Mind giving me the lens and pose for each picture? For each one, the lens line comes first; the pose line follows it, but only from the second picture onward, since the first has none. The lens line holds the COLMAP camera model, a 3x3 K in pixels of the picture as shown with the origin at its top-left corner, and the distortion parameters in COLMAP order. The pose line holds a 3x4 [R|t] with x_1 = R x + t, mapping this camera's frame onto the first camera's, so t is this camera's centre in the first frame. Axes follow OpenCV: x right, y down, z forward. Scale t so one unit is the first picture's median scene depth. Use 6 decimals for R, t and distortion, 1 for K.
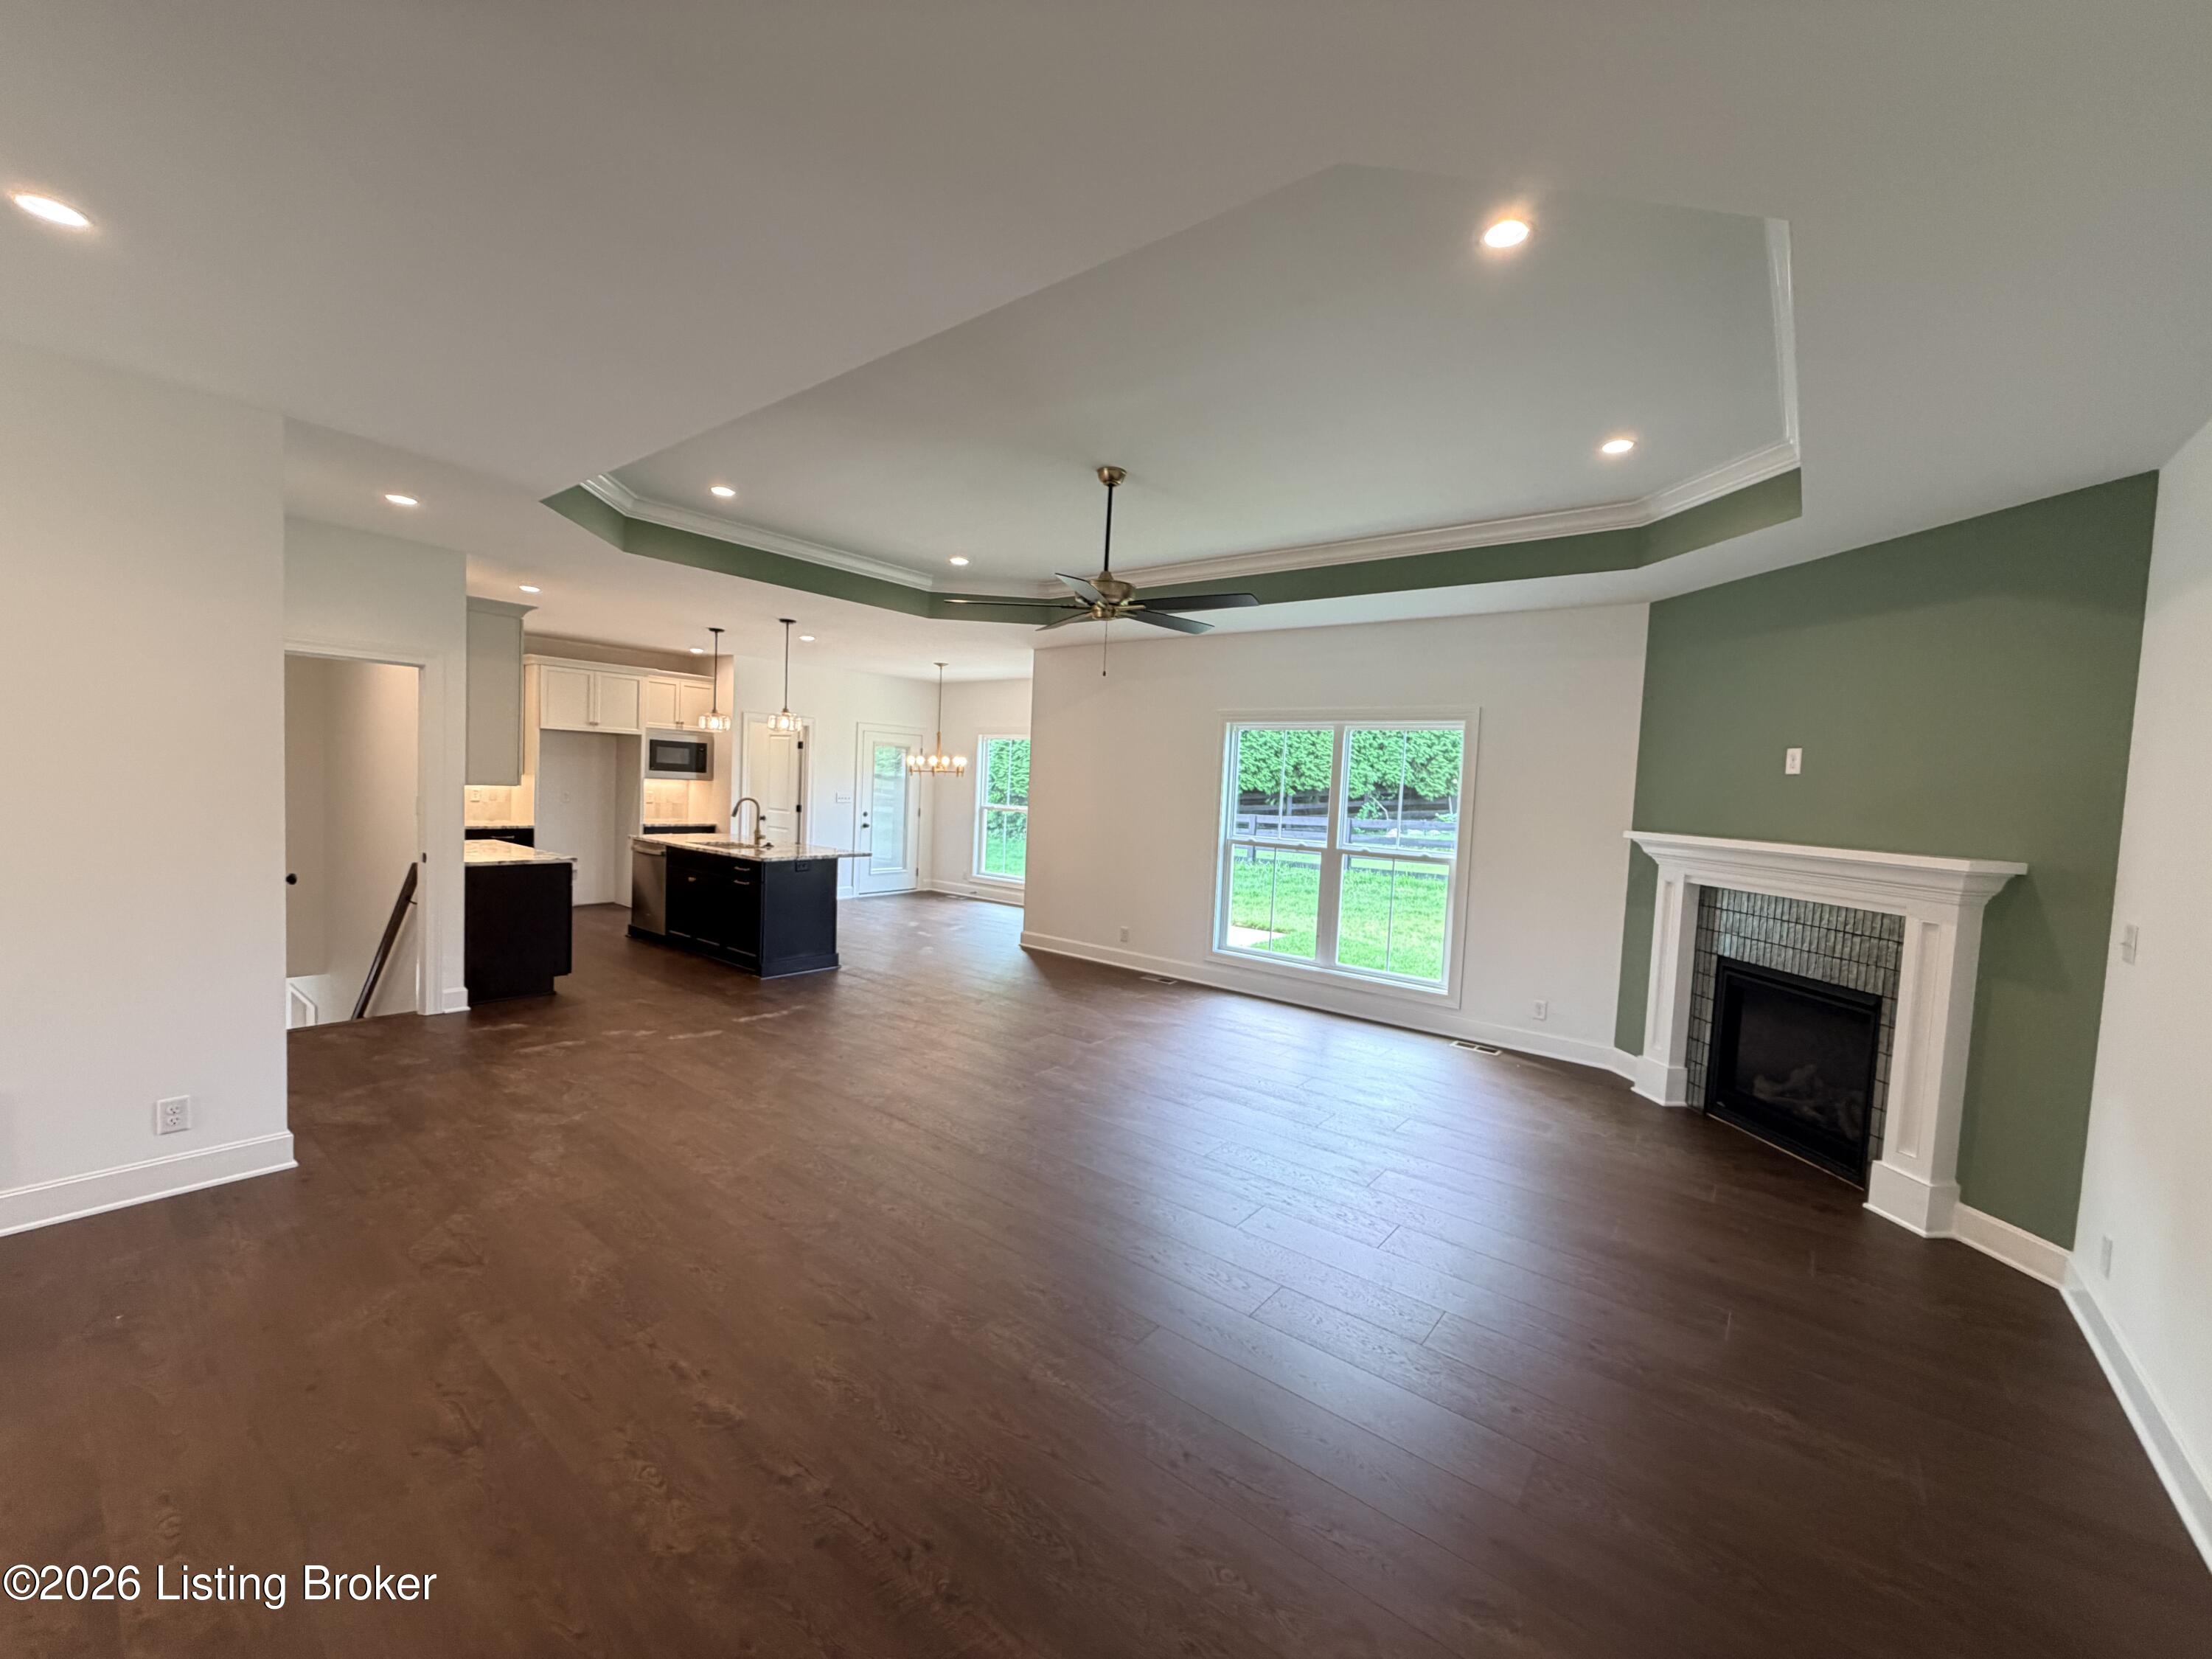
lens RADIAL K [[888.9, 0, 1101.6], [0, 888.9, 835.7], [0, 0, 1]] dist [-0.001581, -0.000888]
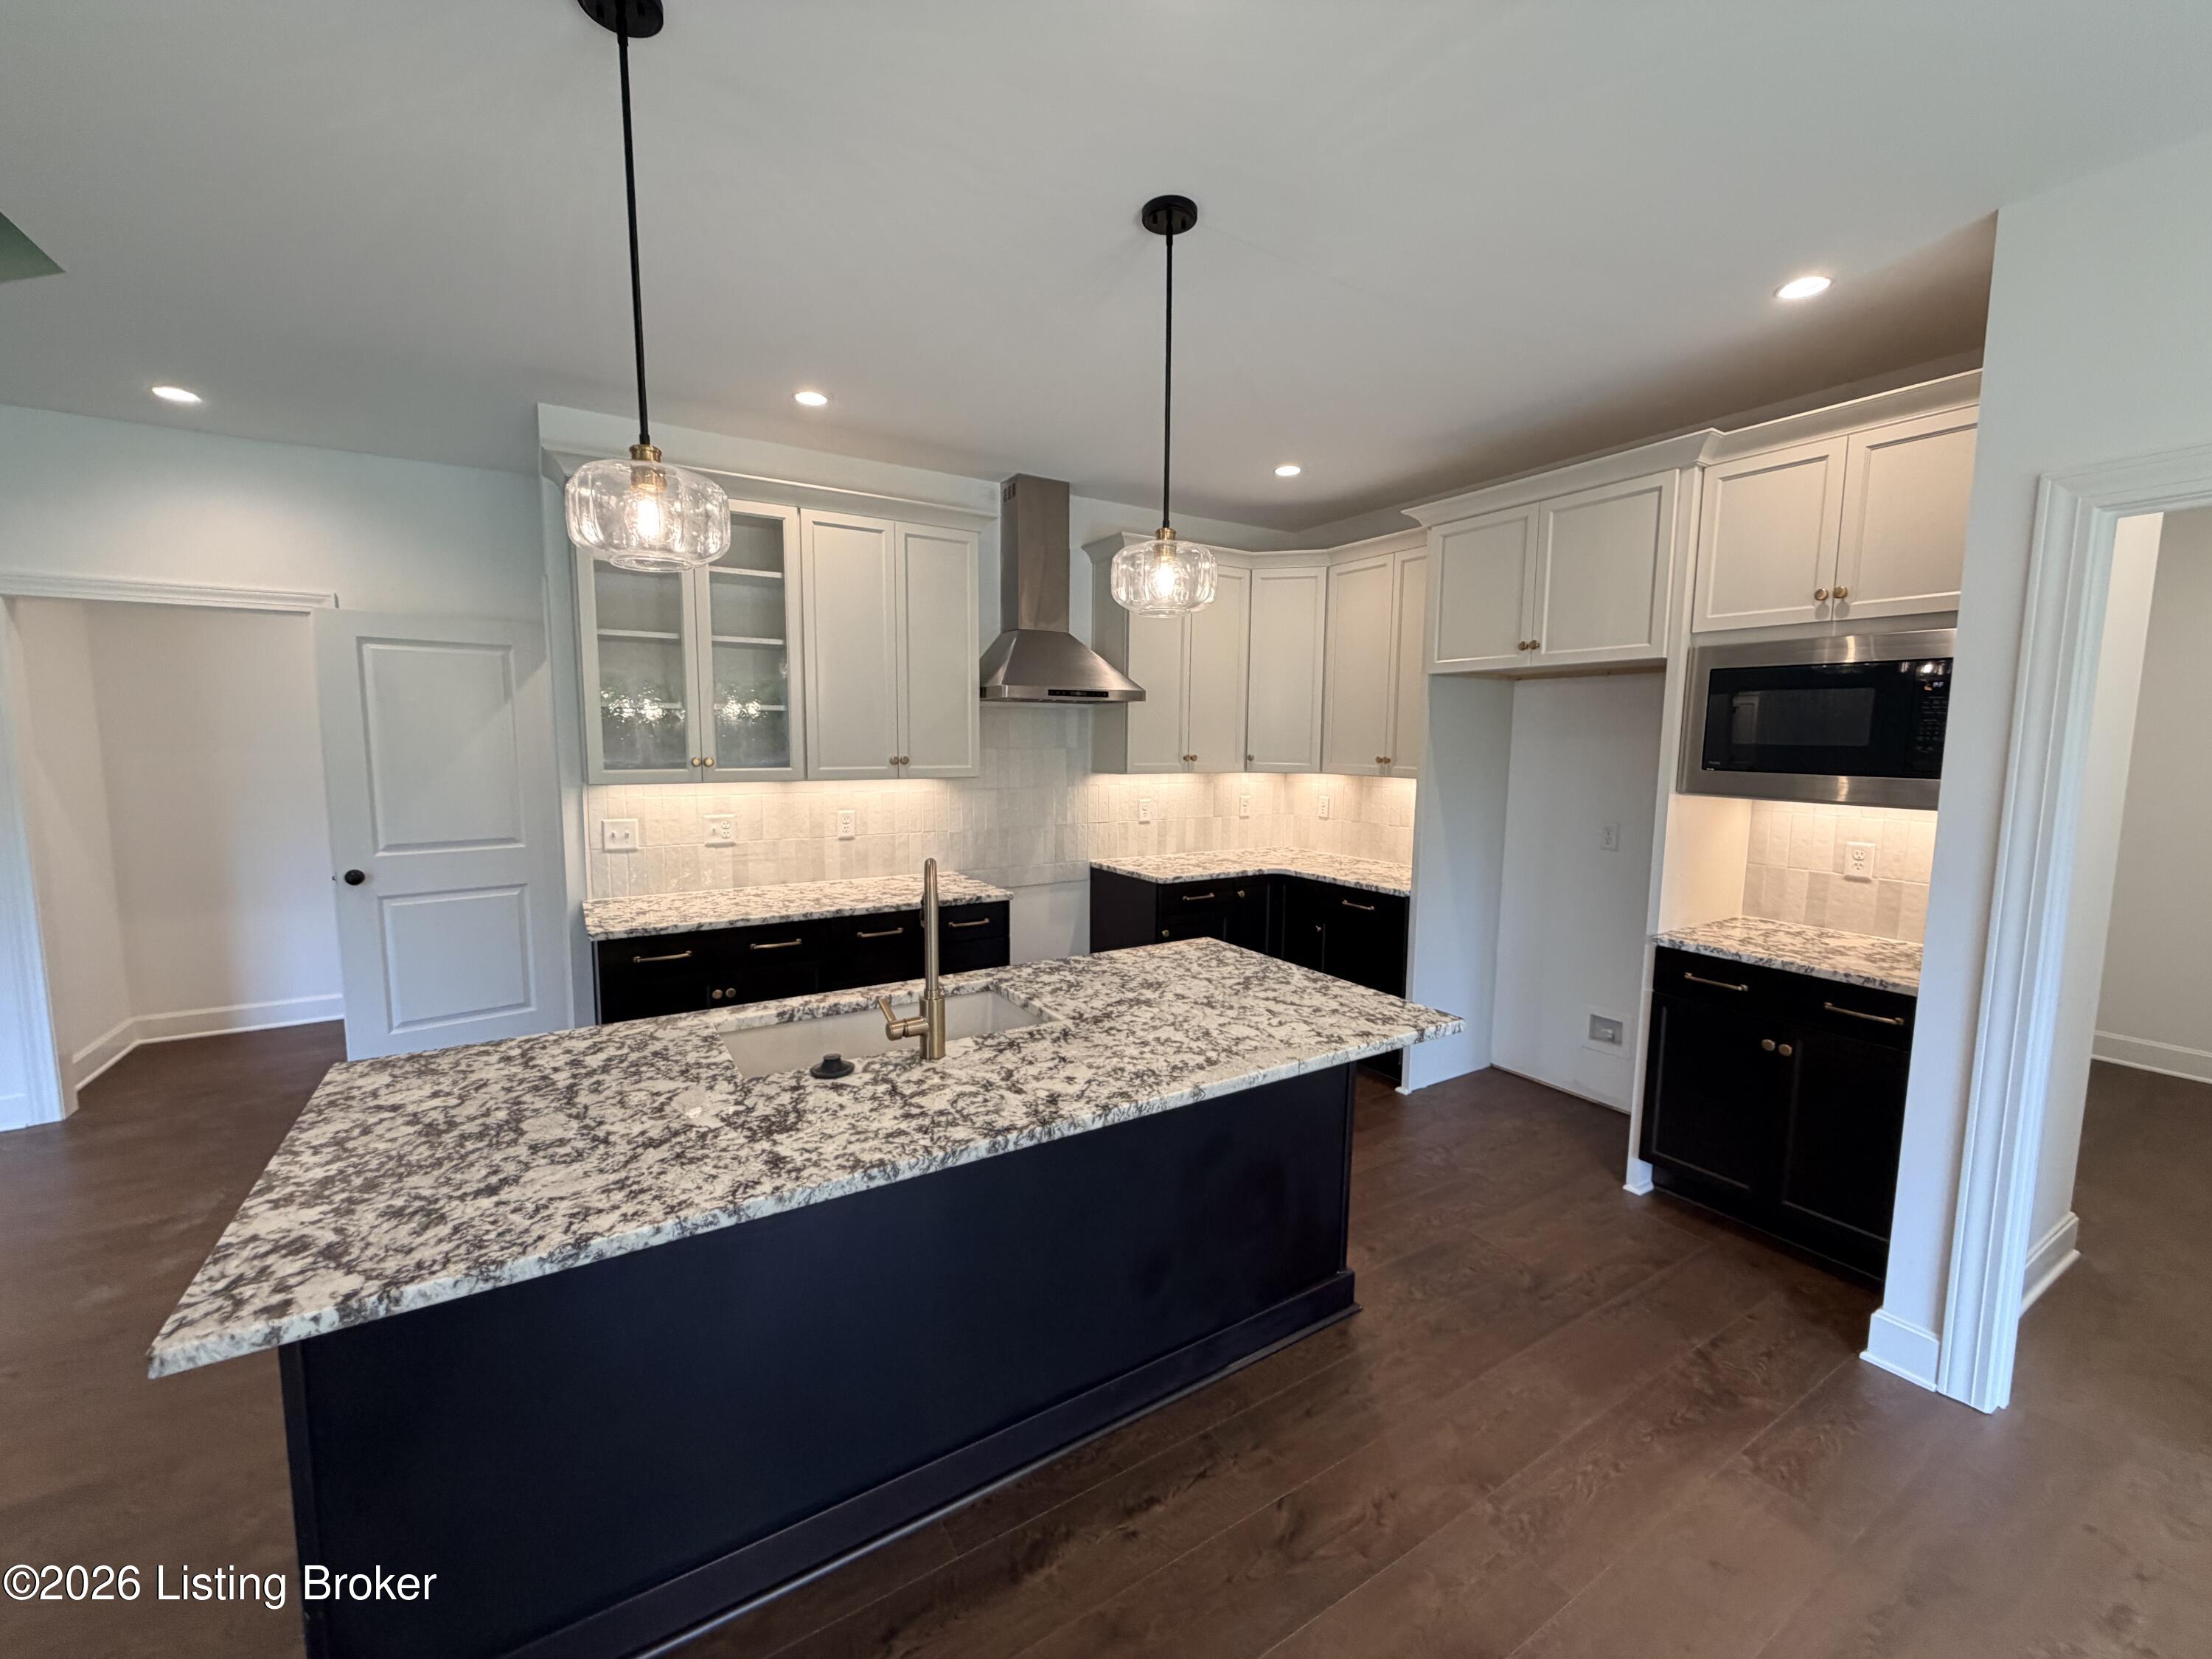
lens RADIAL K [[888.9, 0, 1110.6], [0, 888.9, 830.7], [0, 0, 1]] dist [-0.001581, -0.000888]
pose [[-0.329829, 0.049722, -0.942730, -0.131660], [-0.083835, 0.993124, 0.081711, -0.054535], [0.940311, 0.105985, -0.323393, 0.819488]]
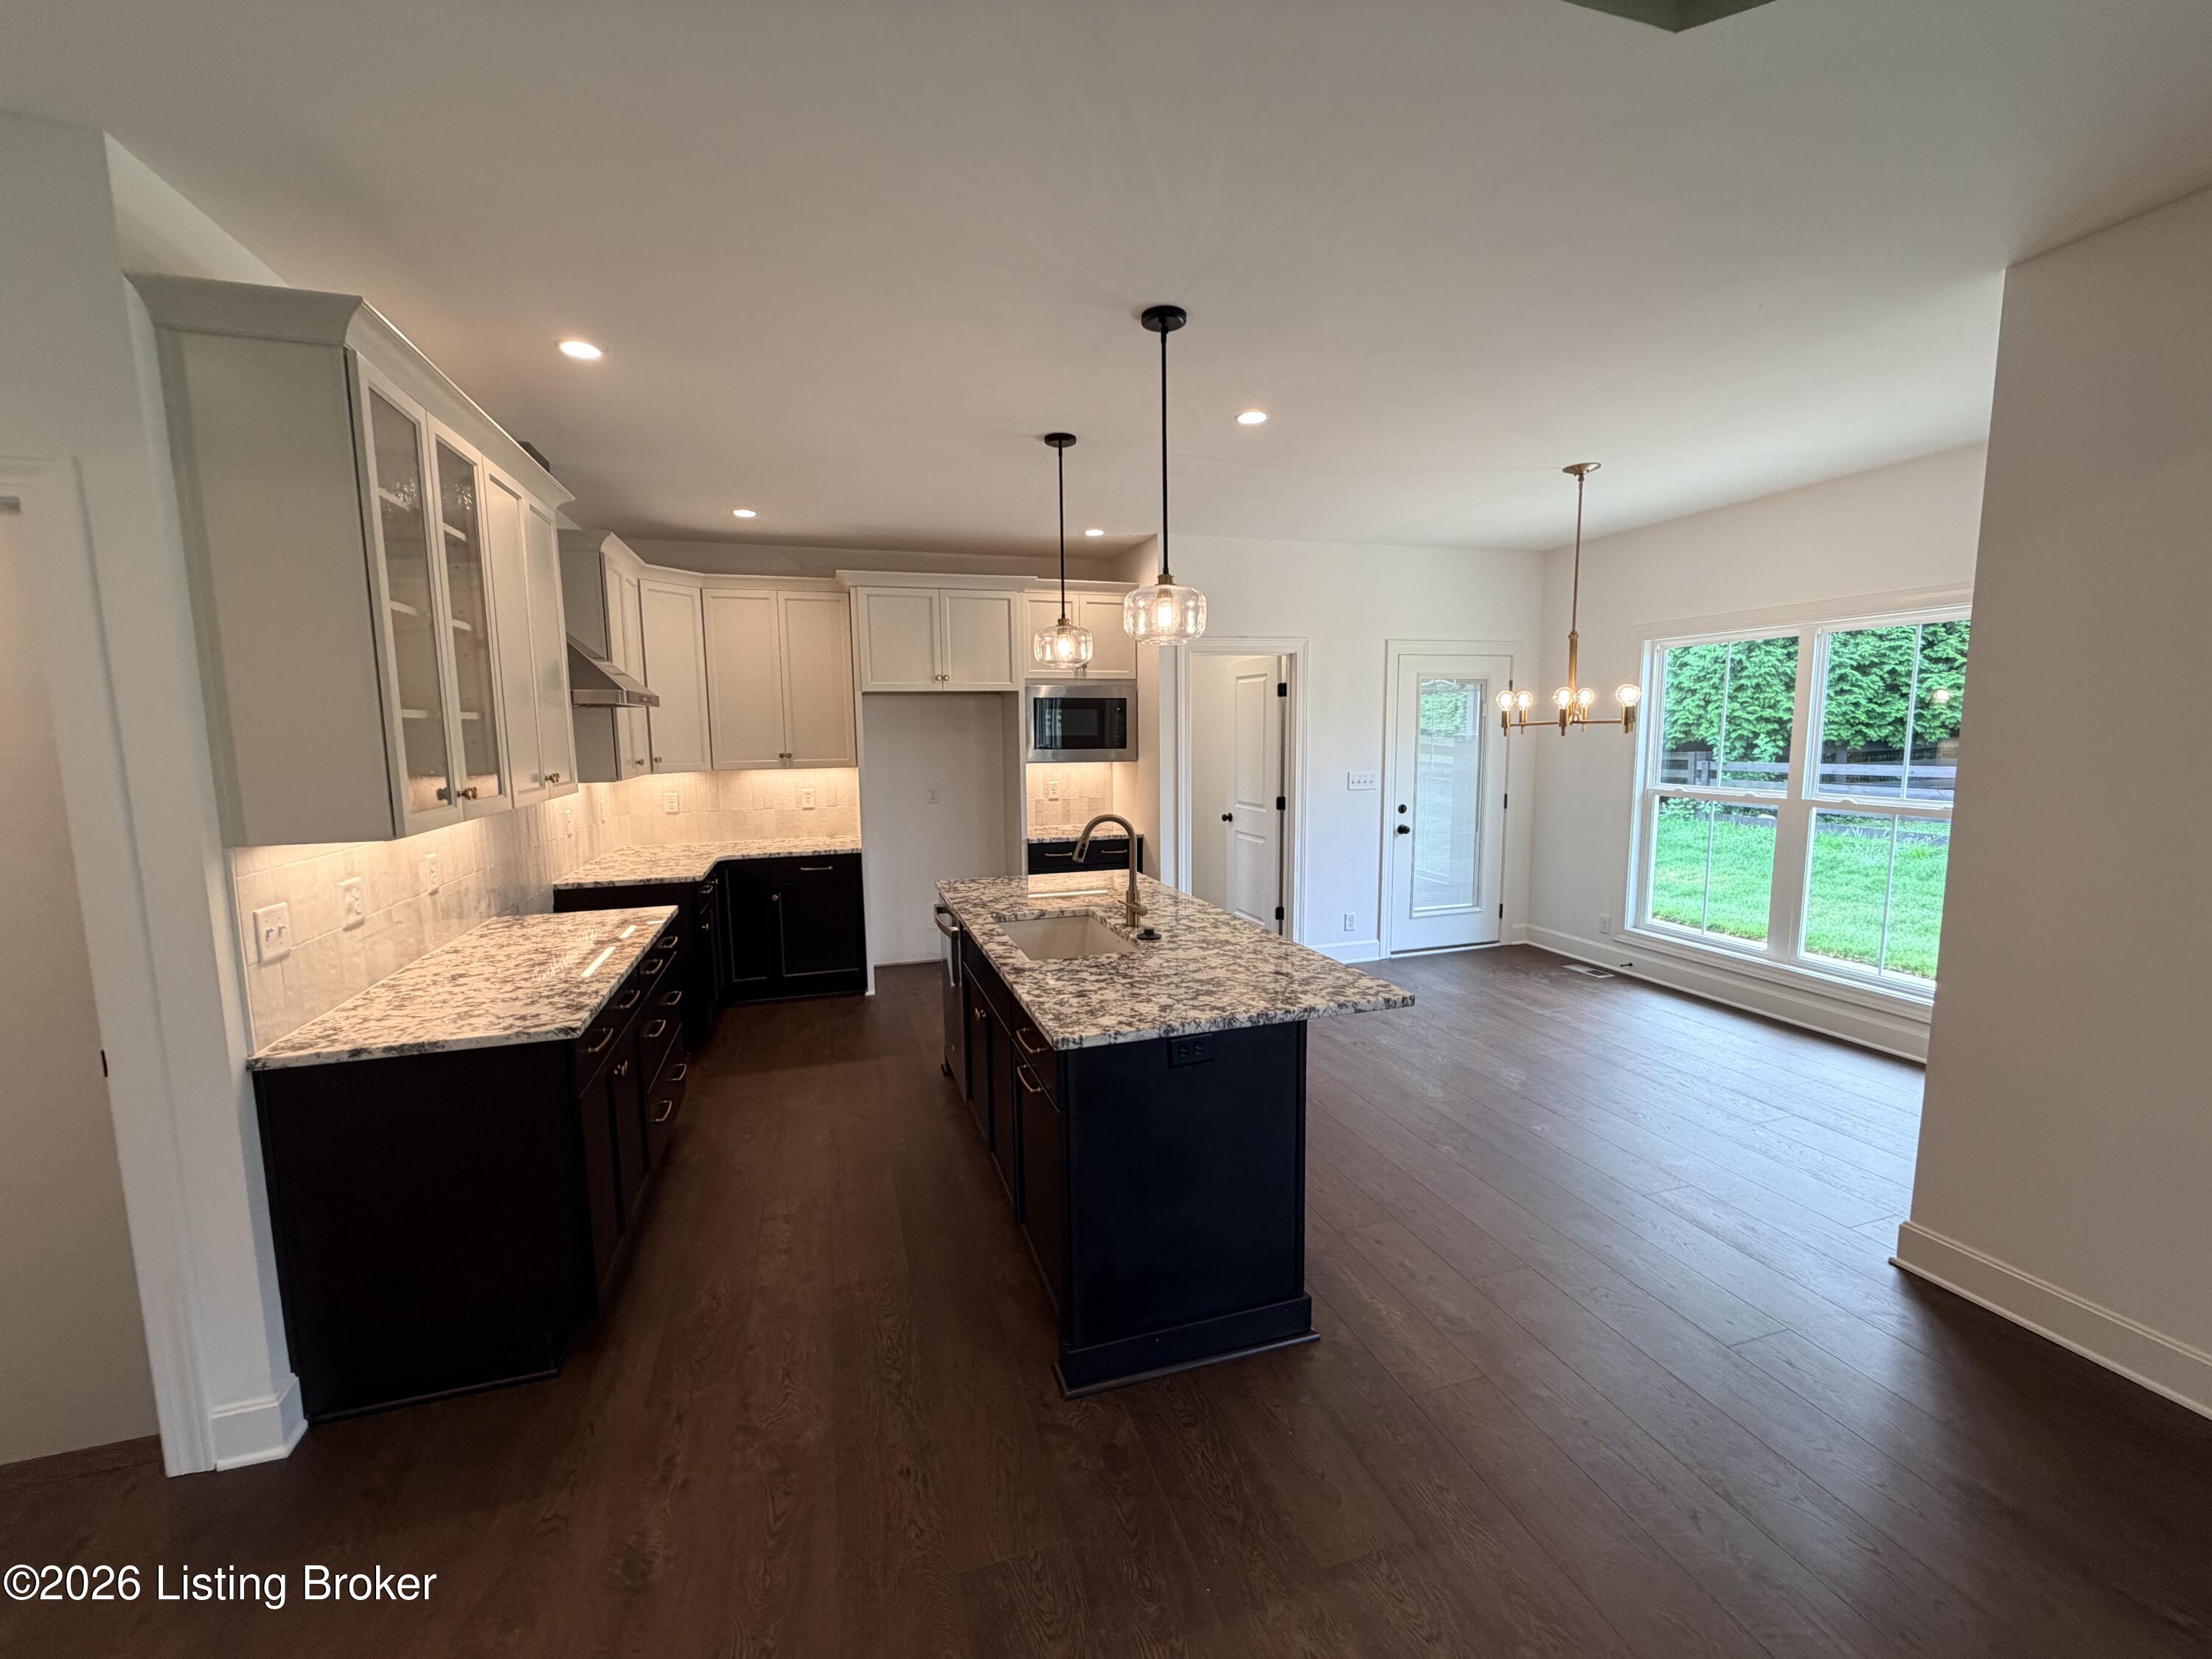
lens RADIAL K [[888.9, 0, 1102.2], [0, 888.9, 825.7], [0, 0, 1]] dist [-0.001581, -0.000888]
pose [[0.830216, 0.005550, -0.557415, -0.122294], [0.016023, 0.999300, 0.033814, -0.037550], [0.557212, -0.037004, 0.829545, 0.473899]]
